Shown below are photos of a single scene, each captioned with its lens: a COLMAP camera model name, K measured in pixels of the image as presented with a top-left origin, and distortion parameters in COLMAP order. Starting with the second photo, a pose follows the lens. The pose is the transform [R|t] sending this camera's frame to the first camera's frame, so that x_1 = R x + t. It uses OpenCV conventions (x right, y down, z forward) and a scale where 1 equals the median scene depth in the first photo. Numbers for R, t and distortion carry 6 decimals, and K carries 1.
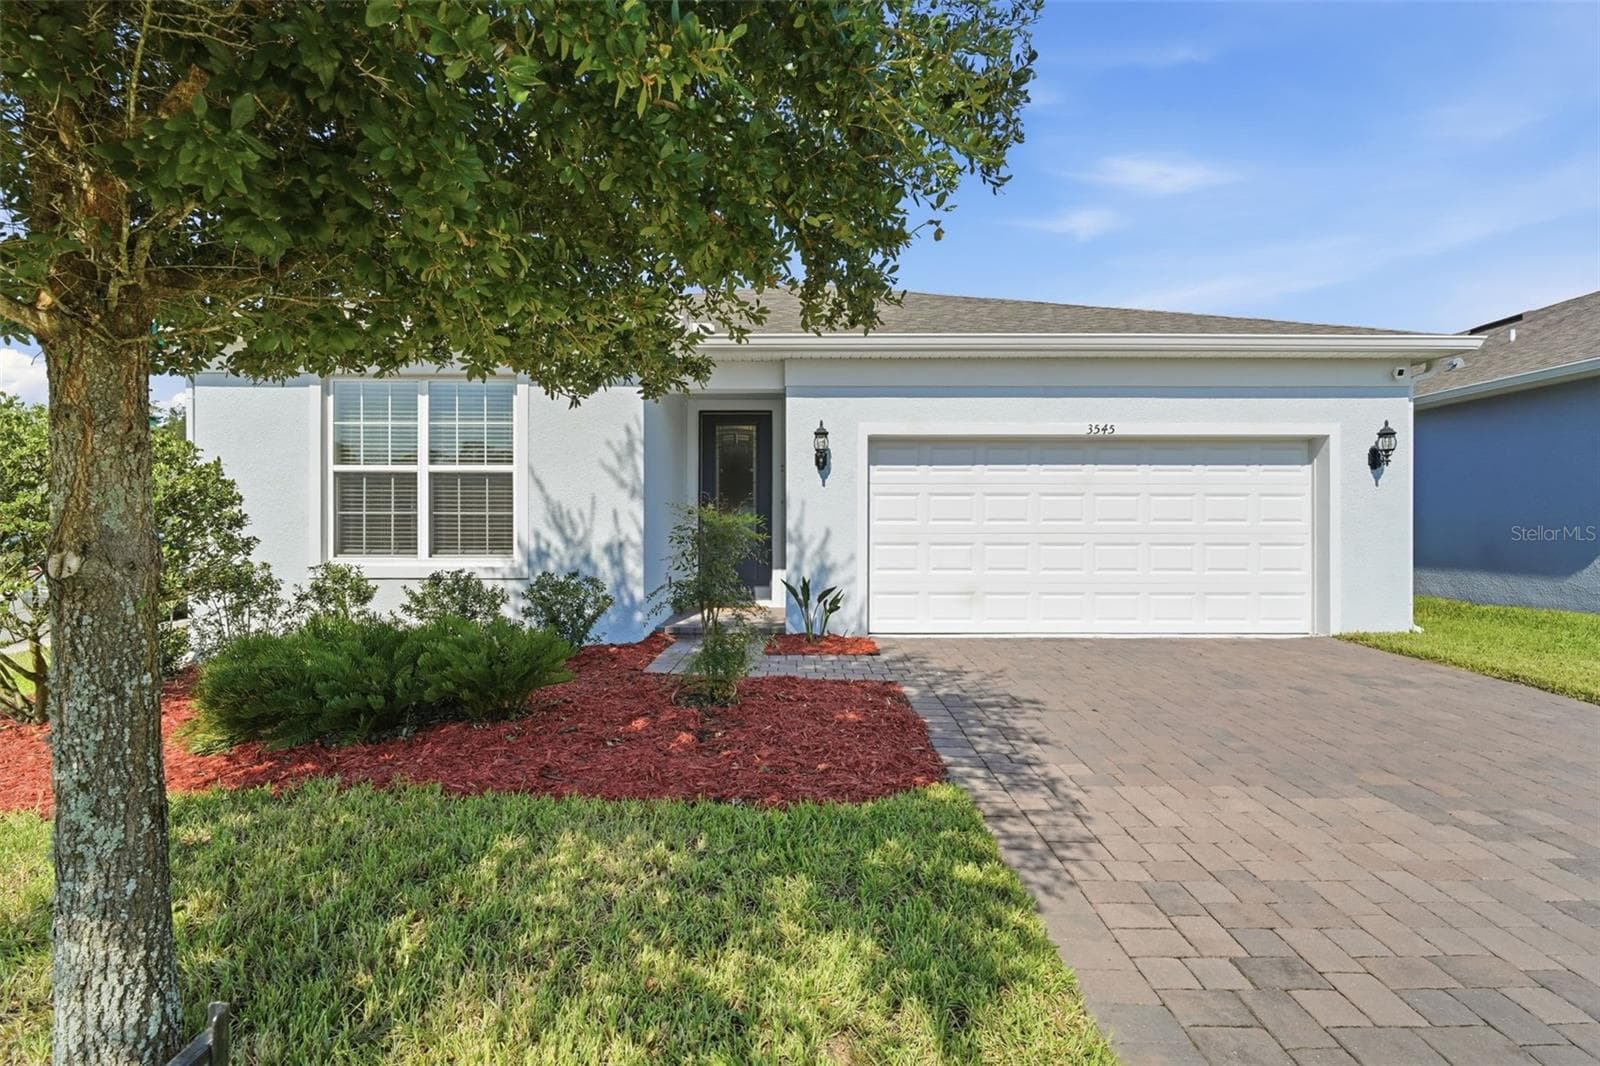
lens RADIAL K [[732.3, 0, 800.0], [0, 732.3, 533.0], [0, 0, 1]] dist [-0.003542, -0.000564]
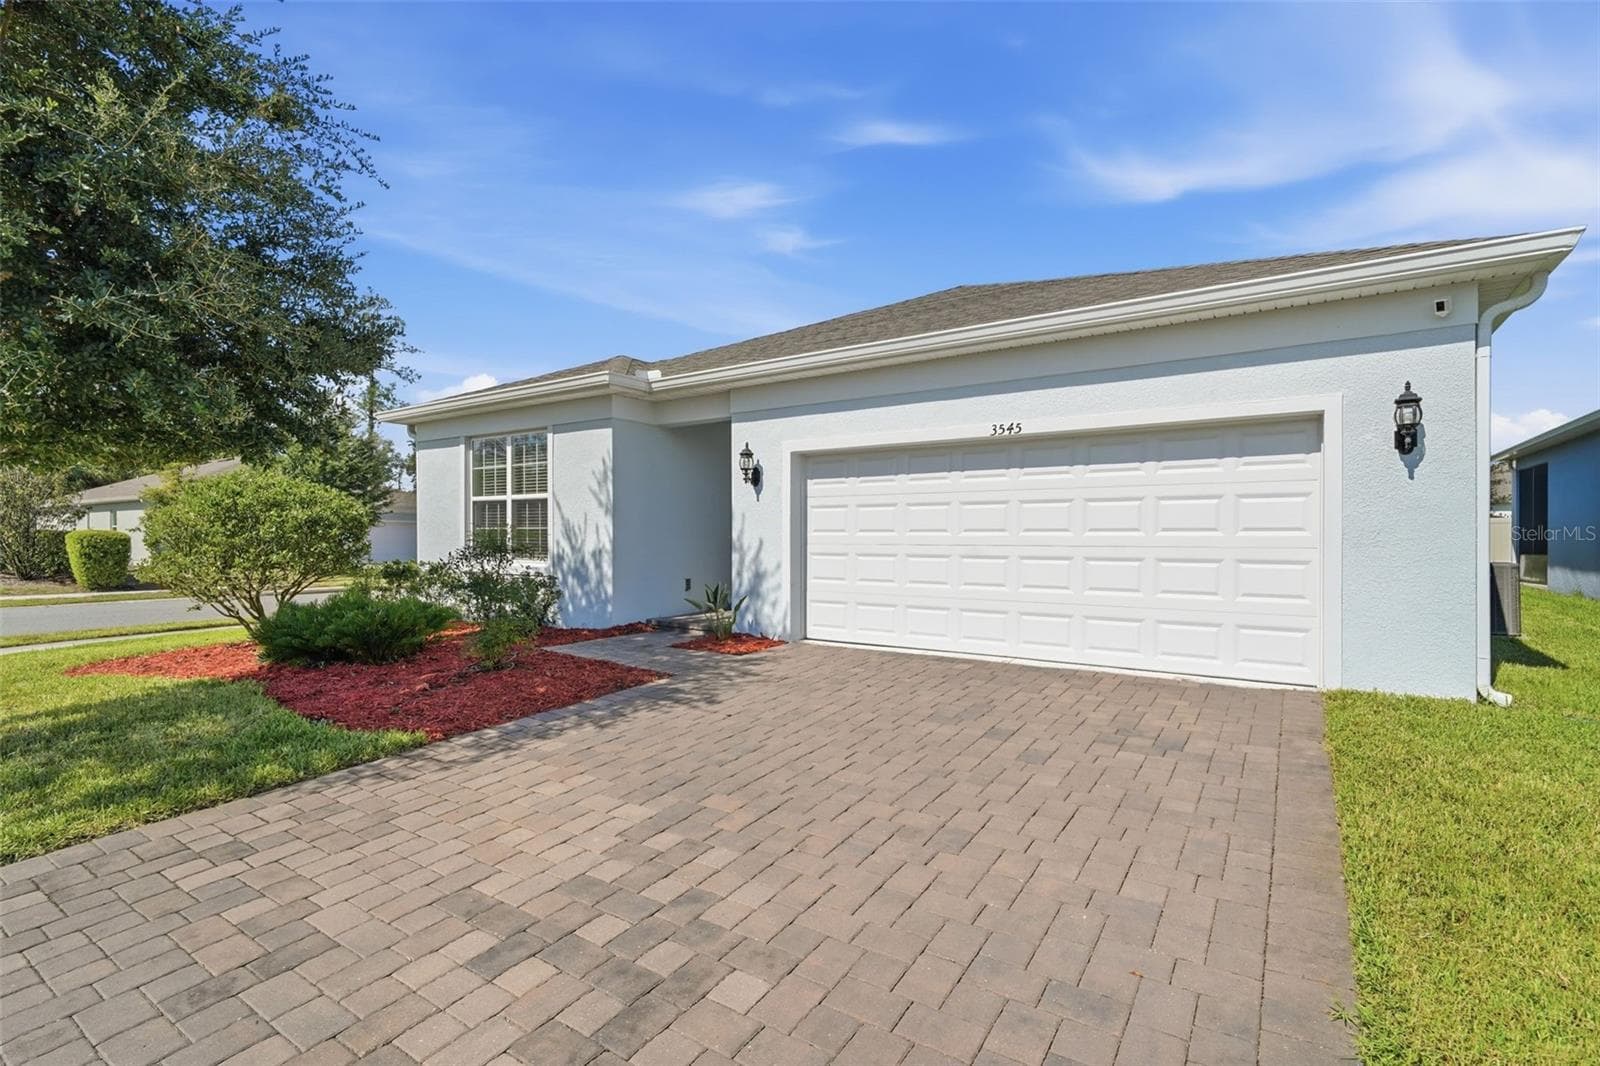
lens RADIAL K [[729.6, 0, 800.0], [0, 729.6, 533.0], [0, 0, 1]] dist [0.003328, 0.000566]
pose [[0.828262, -0.001387, -0.560339, 0.765417], [-0.002342, 0.999980, -0.005937, -0.009561], [0.560336, 0.006229, 0.828242, 0.133643]]
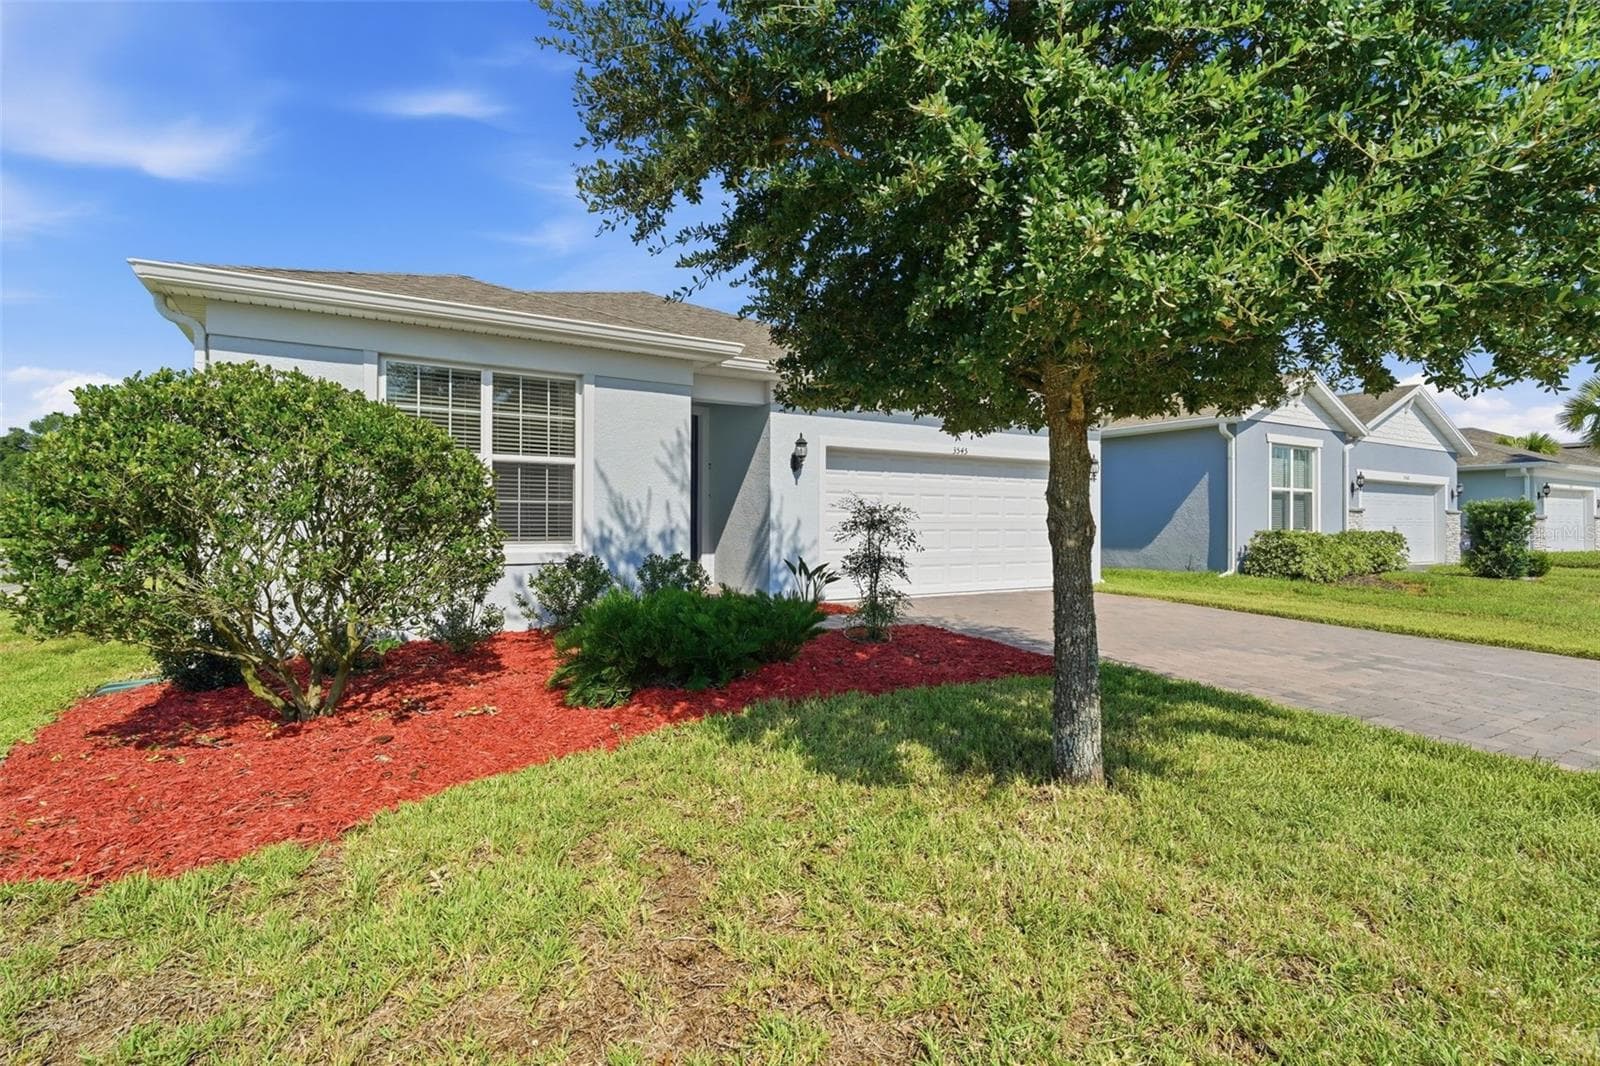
lens RADIAL K [[762.7, 0, 788.7], [0, 762.7, 518.0], [0, 0, 1]] dist [0.000455, -0.000647]
pose [[0.863304, 0.006724, 0.504639, -0.690527], [-0.002154, 0.999951, -0.009639, 0.005468], [-0.504679, 0.007234, 0.863277, -0.124832]]
